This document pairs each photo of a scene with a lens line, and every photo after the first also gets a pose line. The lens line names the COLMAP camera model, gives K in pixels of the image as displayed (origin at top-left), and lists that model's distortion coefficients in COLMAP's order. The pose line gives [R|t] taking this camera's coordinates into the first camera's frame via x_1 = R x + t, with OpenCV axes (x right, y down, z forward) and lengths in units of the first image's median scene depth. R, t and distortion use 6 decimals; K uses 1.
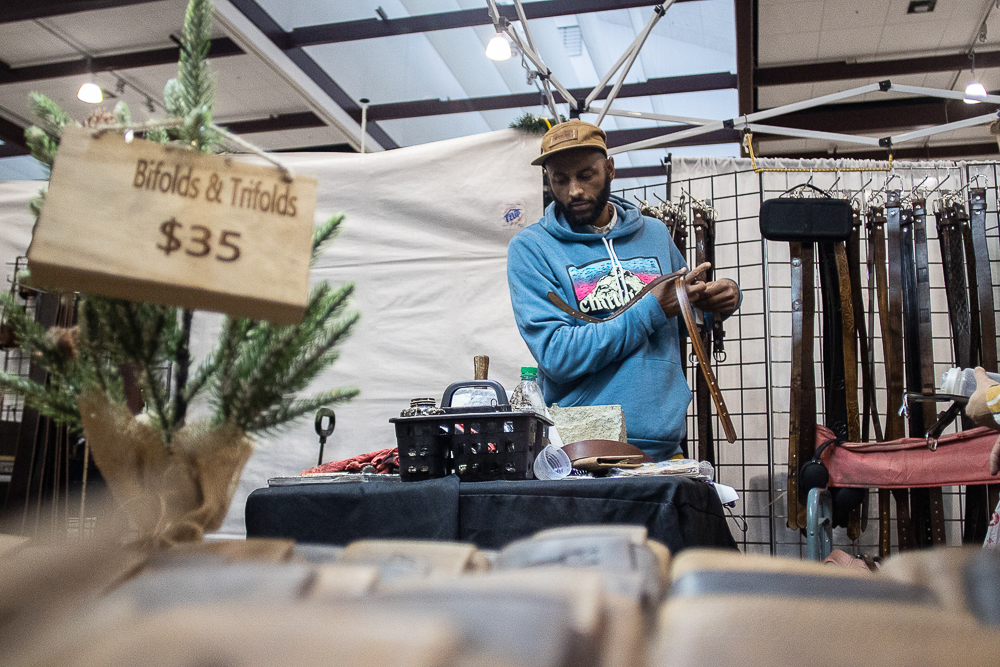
lens RADIAL K [[931.0, 0, 500.0], [0, 931.0, 333.5], [0, 0, 1]] dist [-0.057410, 0.011664]
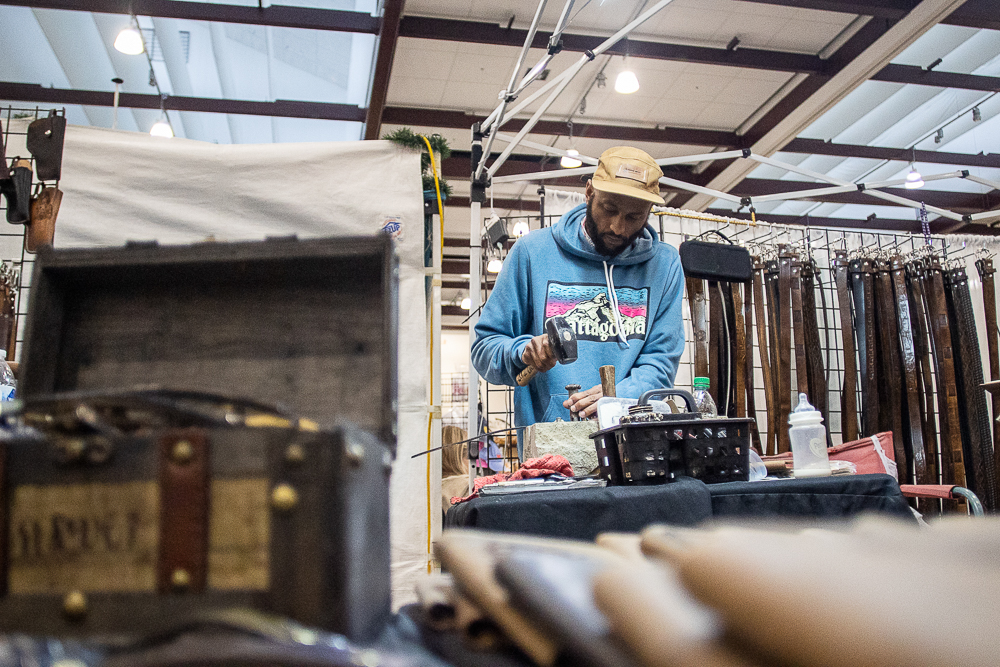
lens RADIAL K [[931.0, 0, 500.0], [0, 931.0, 333.5], [0, 0, 1]] dist [-0.057410, 0.011664]
pose [[0.894787, 0.058172, 0.442687, -0.311896], [-0.045540, 0.998196, -0.039121, 0.017596], [-0.444164, 0.014845, 0.895823, 0.067451]]
